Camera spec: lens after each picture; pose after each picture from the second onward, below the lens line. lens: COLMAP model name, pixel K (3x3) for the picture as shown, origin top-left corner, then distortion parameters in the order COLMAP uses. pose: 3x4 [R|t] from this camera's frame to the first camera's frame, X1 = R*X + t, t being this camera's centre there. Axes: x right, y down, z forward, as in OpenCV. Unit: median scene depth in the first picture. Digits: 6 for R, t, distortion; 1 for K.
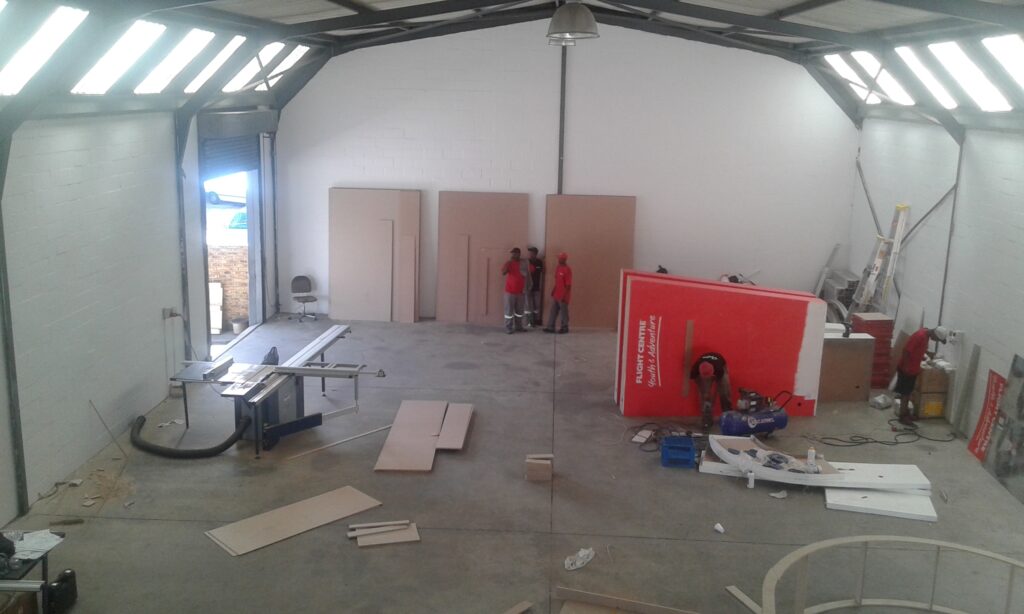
lens RADIAL K [[999.1, 0, 510.0], [0, 999.1, 313.8], [0, 0, 1]] dist [0.141189, 0.000000]
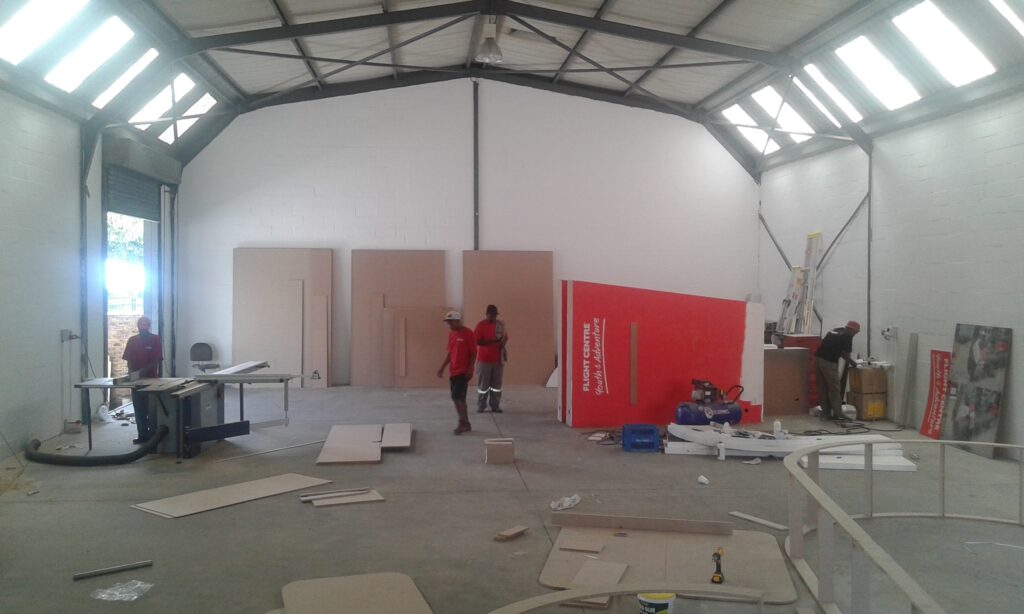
lens RADIAL K [[999.1, 0, 507.7], [0, 999.1, 299.1], [0, 0, 1]] dist [0.141189, 0.000000]
pose [[0.991234, -0.024538, 0.129819, -0.065377], [0.049605, 0.979834, -0.193559, 0.161261], [-0.122452, 0.198302, 0.972462, 0.062669]]
